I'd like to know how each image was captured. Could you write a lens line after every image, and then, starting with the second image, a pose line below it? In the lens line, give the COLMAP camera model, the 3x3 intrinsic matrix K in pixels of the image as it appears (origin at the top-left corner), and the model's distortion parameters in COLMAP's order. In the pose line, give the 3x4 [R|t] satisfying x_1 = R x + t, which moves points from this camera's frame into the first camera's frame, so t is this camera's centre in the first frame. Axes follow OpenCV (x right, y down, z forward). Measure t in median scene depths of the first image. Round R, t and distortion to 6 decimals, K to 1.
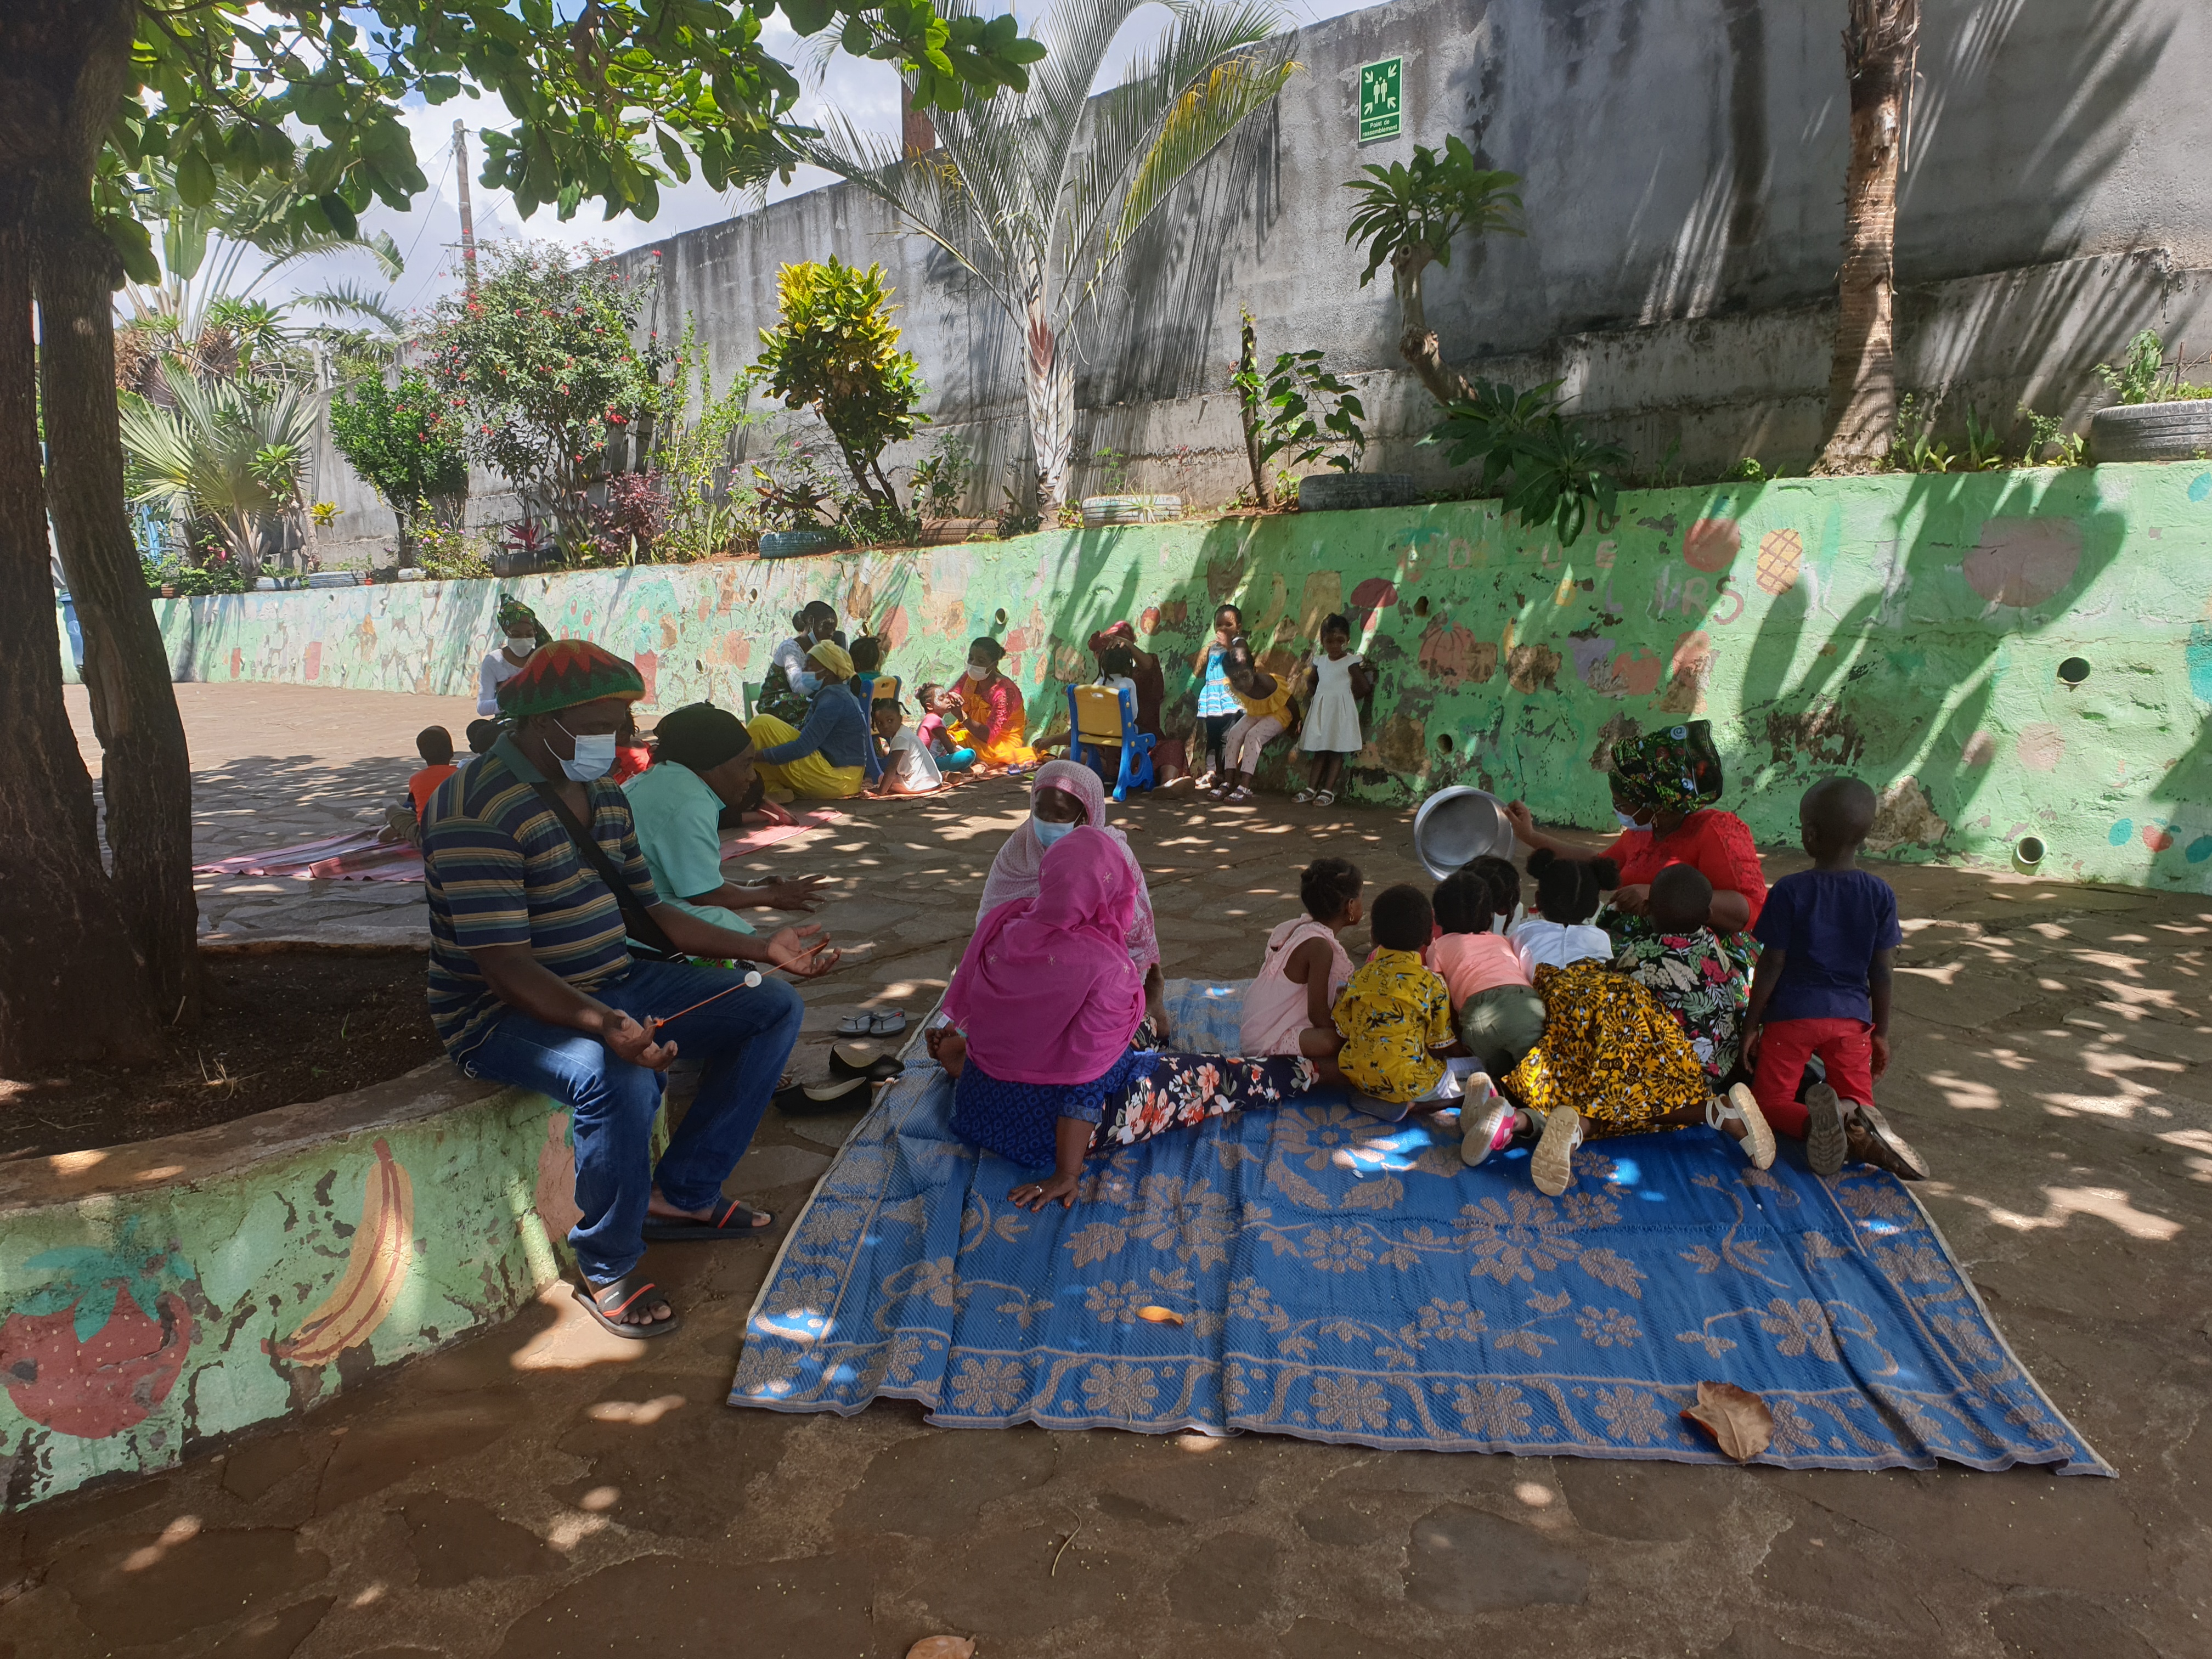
lens RADIAL K [[1769.0, 0, 1088.8], [0, 1769.0, 867.0], [0, 0, 1]] dist [0.045523, -0.064153]
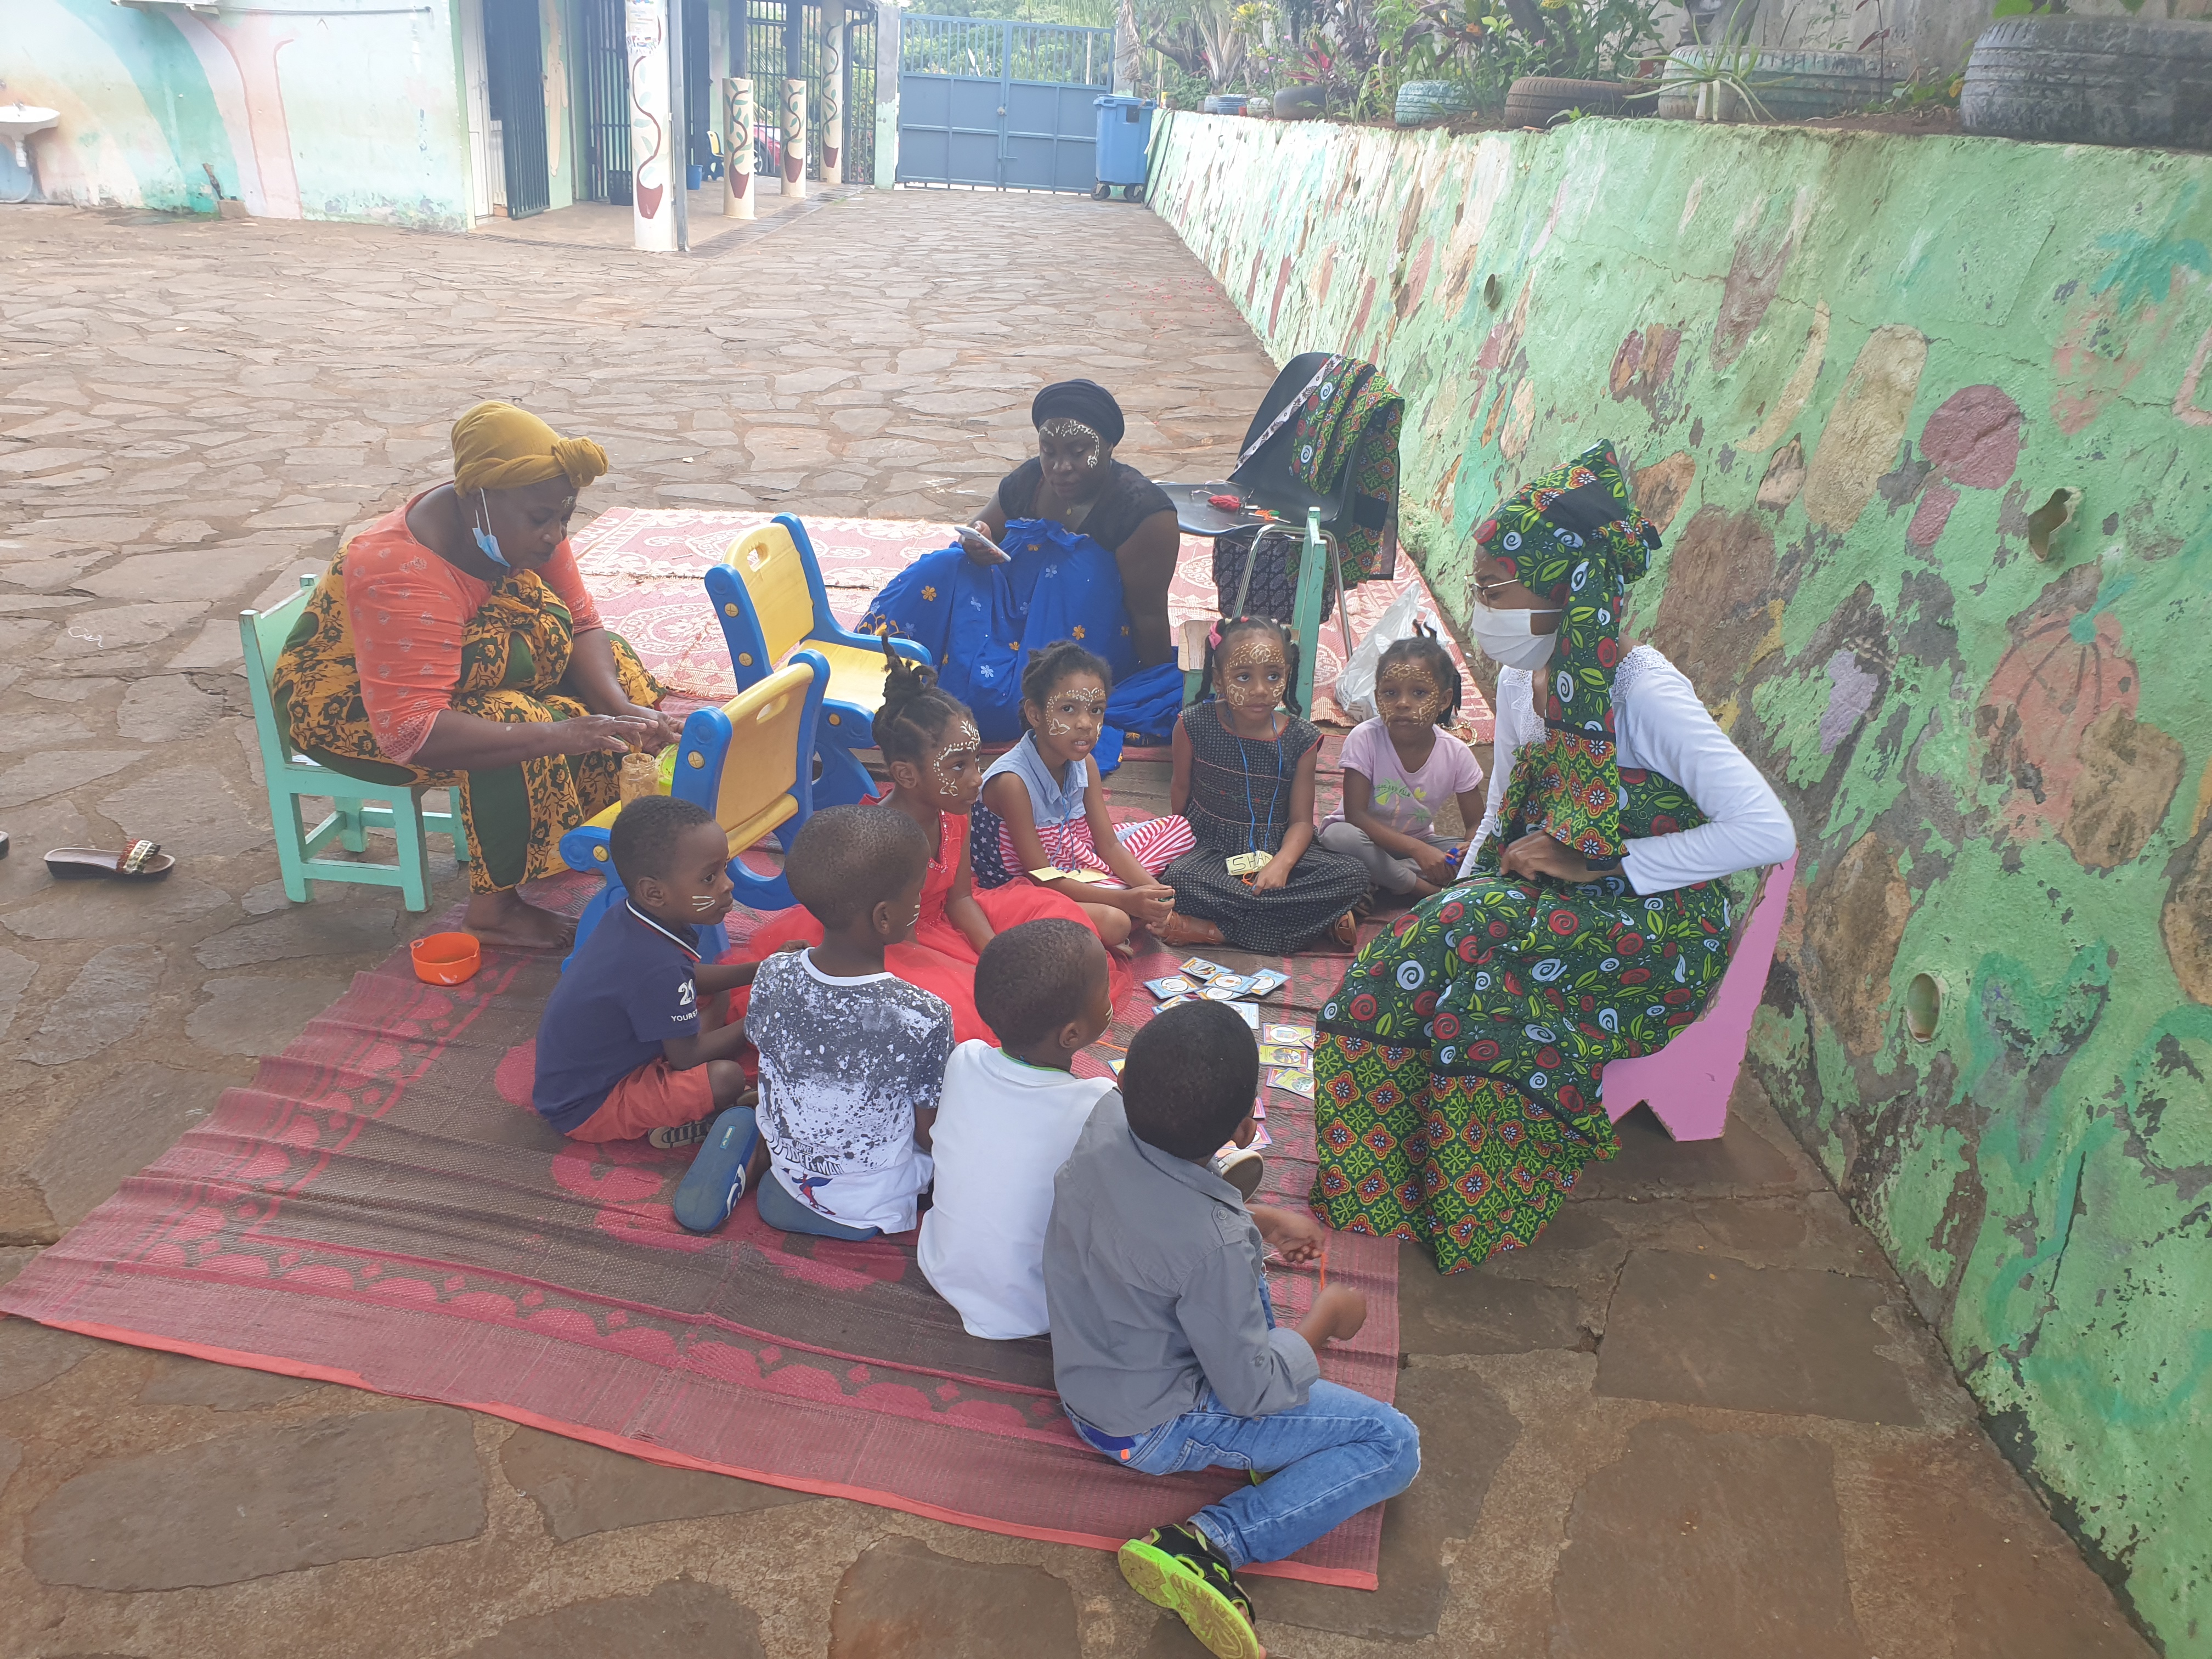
lens RADIAL K [[1720.2, 0, 1098.9], [0, 1720.2, 840.5], [0, 0, 1]] dist [0.002228, 0.010376]
pose [[0.743123, 0.330527, -0.581824, 0.244948], [-0.180467, 0.936269, 0.301385, -0.150585], [0.644360, -0.118966, 0.755412, 0.660042]]
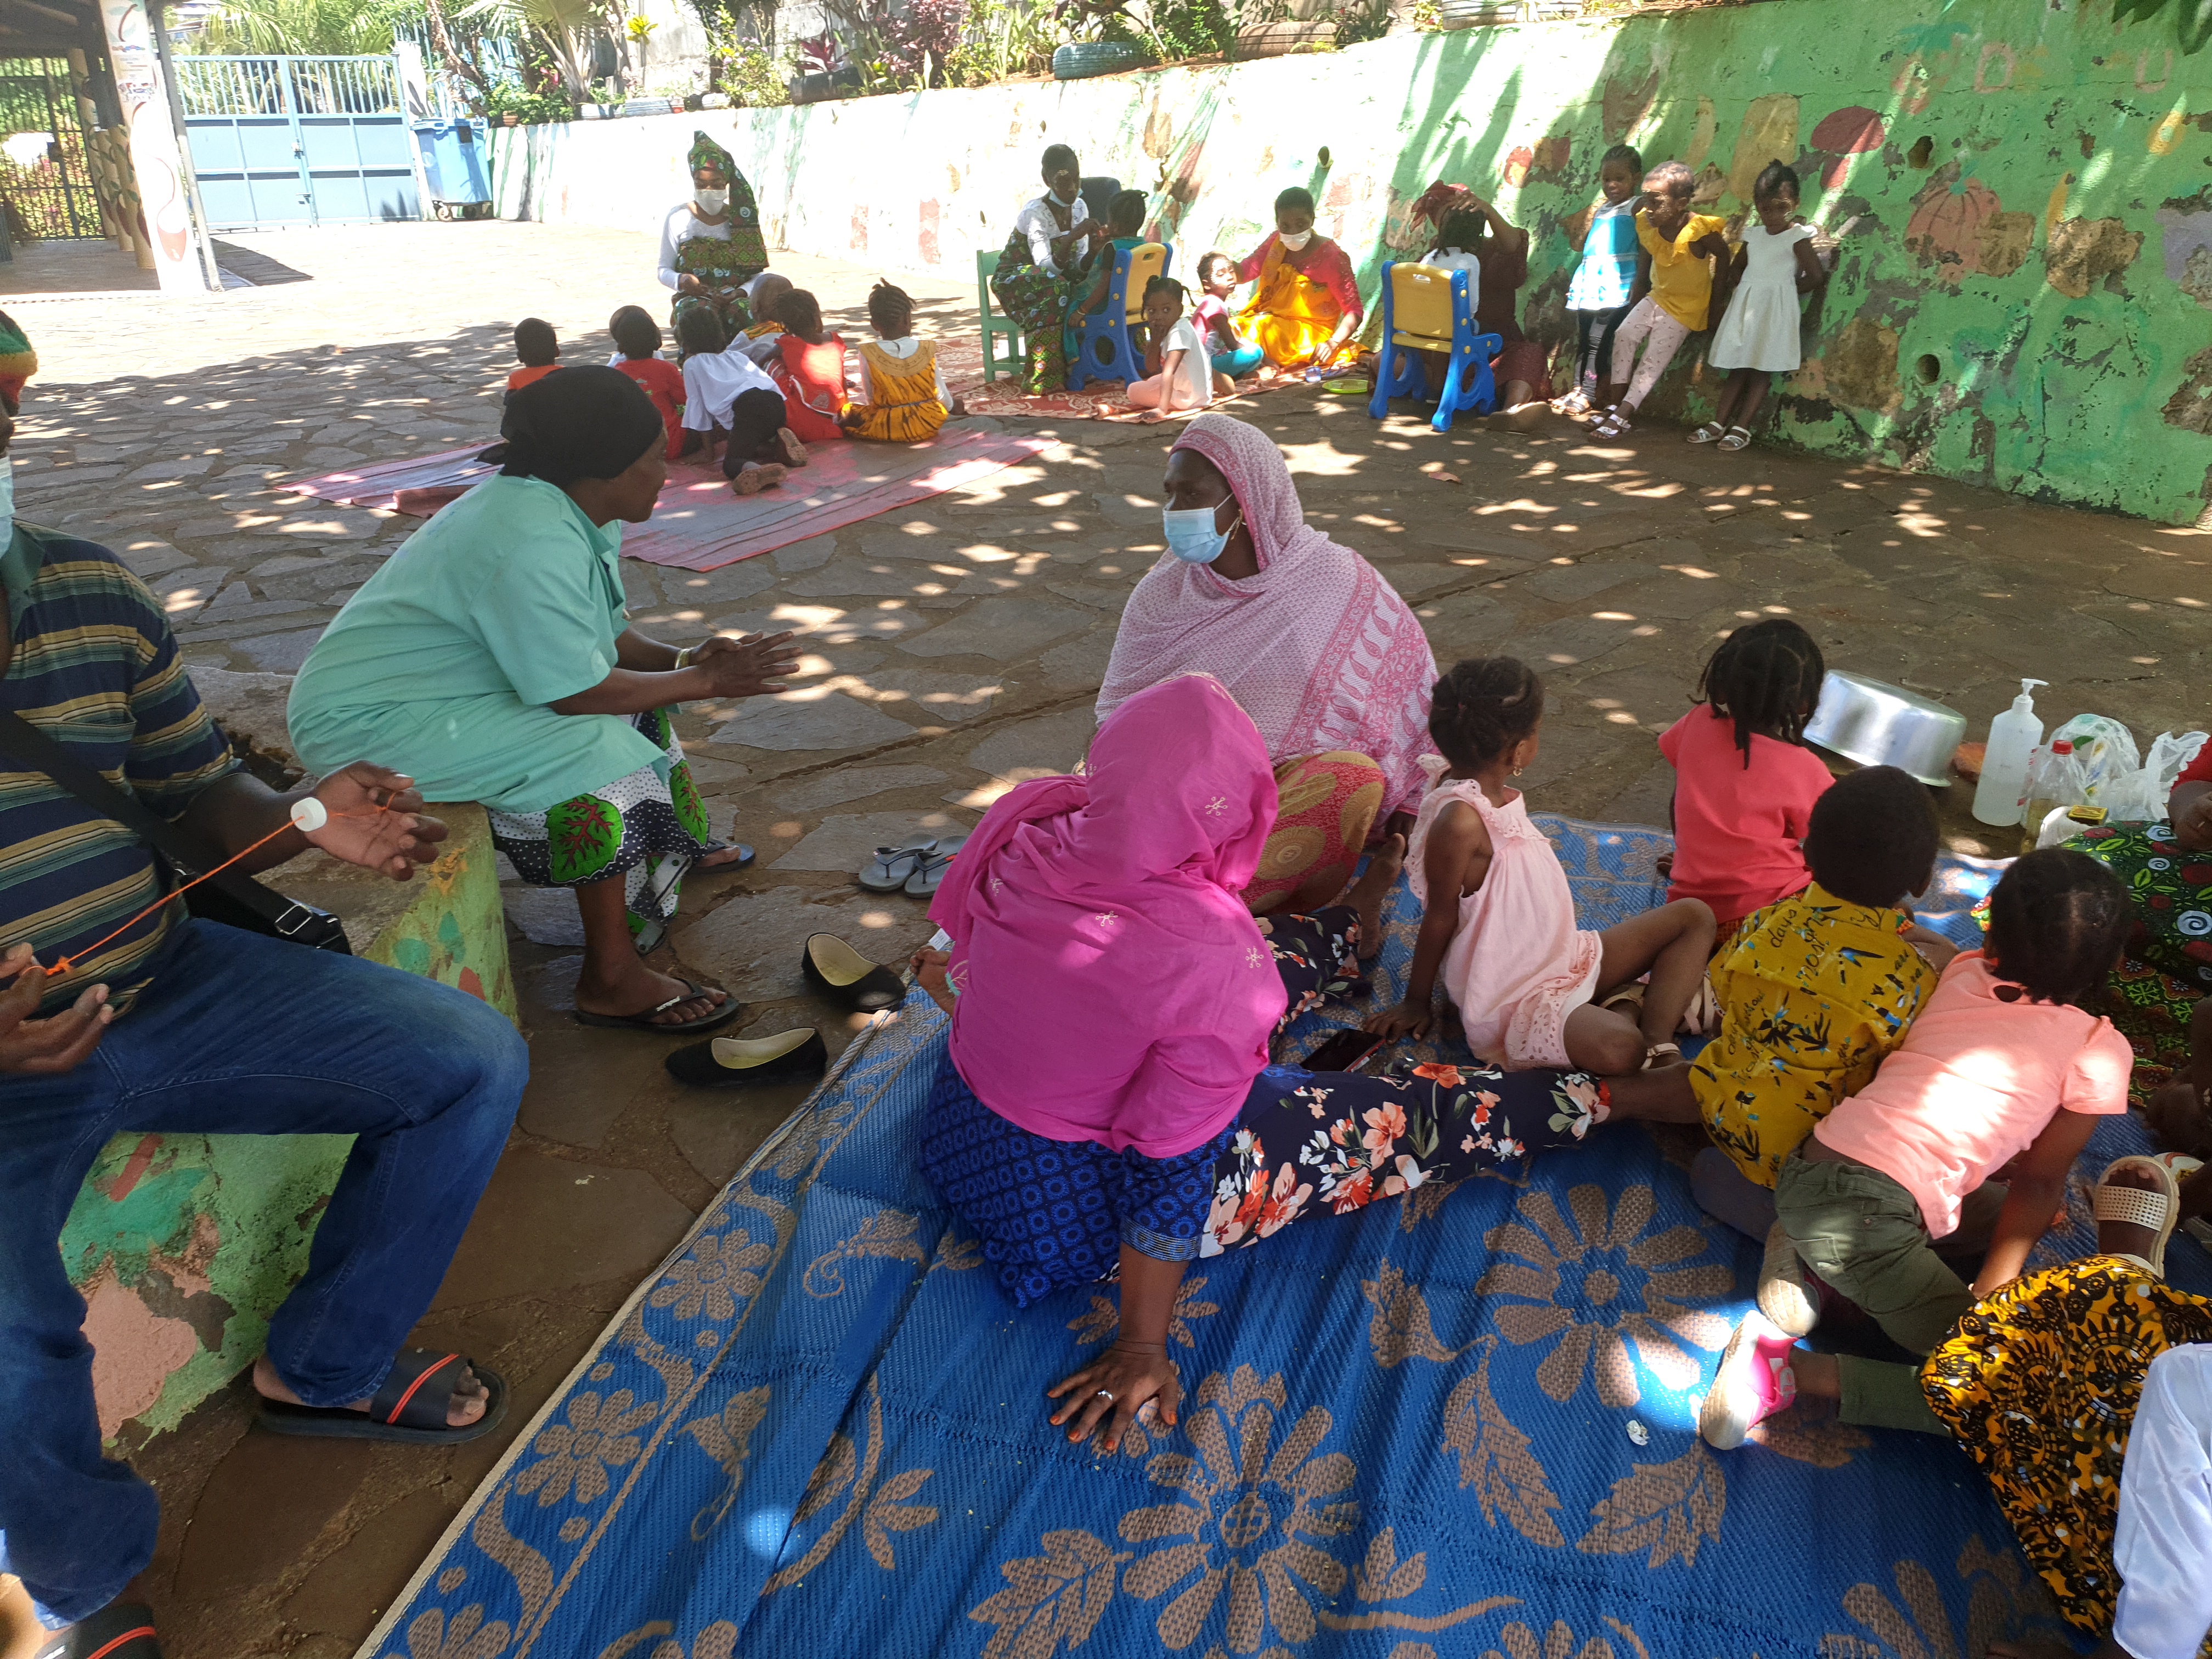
lens RADIAL K [[1758.3, 0, 1083.0], [0, 1758.3, 851.8], [0, 0, 1]] dist [-0.008845, 0.009221]
pose [[0.974246, 0.084093, -0.209218, 0.039429], [-0.030756, 0.968741, 0.246158, -0.043569], [0.223378, -0.233384, 0.946379, 0.234578]]
